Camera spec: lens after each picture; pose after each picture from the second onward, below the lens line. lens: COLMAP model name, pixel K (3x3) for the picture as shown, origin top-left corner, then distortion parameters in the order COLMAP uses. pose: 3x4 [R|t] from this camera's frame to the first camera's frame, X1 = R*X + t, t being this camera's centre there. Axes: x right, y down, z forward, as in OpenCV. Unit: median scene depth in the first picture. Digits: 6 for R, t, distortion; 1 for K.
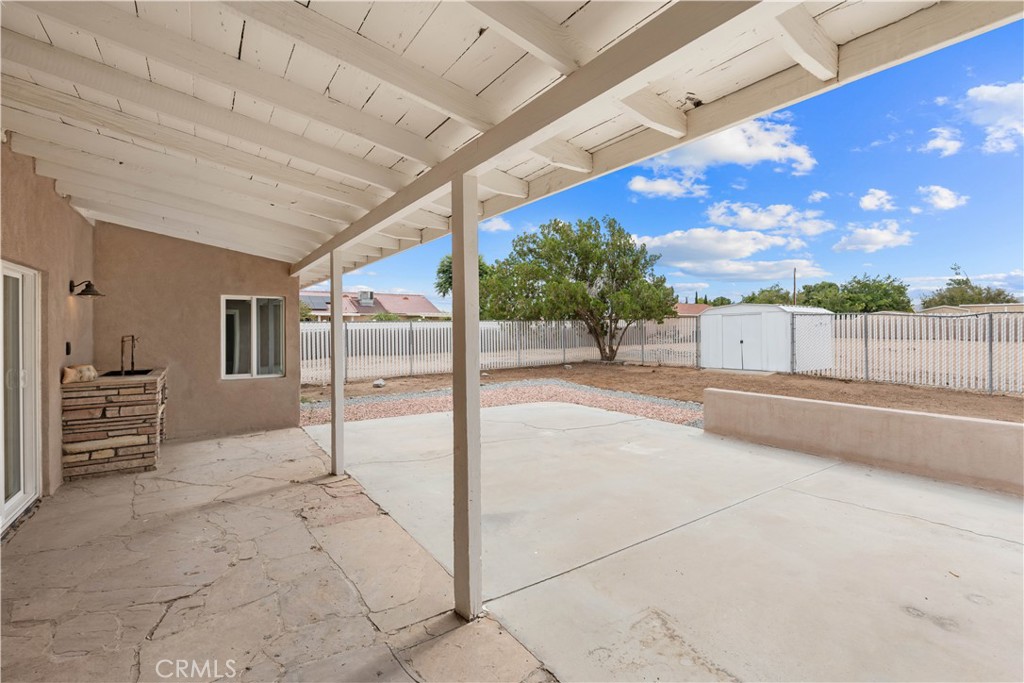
lens RADIAL K [[459.0, 0, 521.7], [0, 459.0, 331.5], [0, 0, 1]] dist [-0.000543, -0.000563]
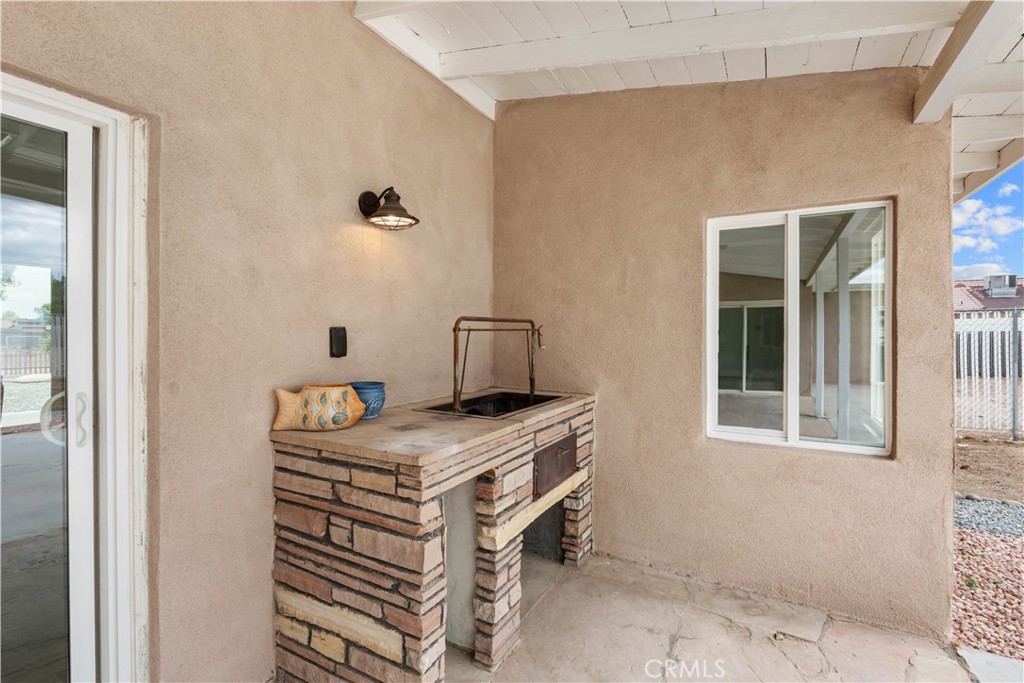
lens RADIAL K [[452.4, 0, 520.6], [0, 452.4, 338.1], [0, 0, 1]] dist [-0.003560, 0.000008]
pose [[0.439023, 0.005763, -0.898458, -0.518955], [-0.008075, 0.999964, 0.002468, 0.029463], [0.898440, 0.006172, 0.439053, 0.943329]]
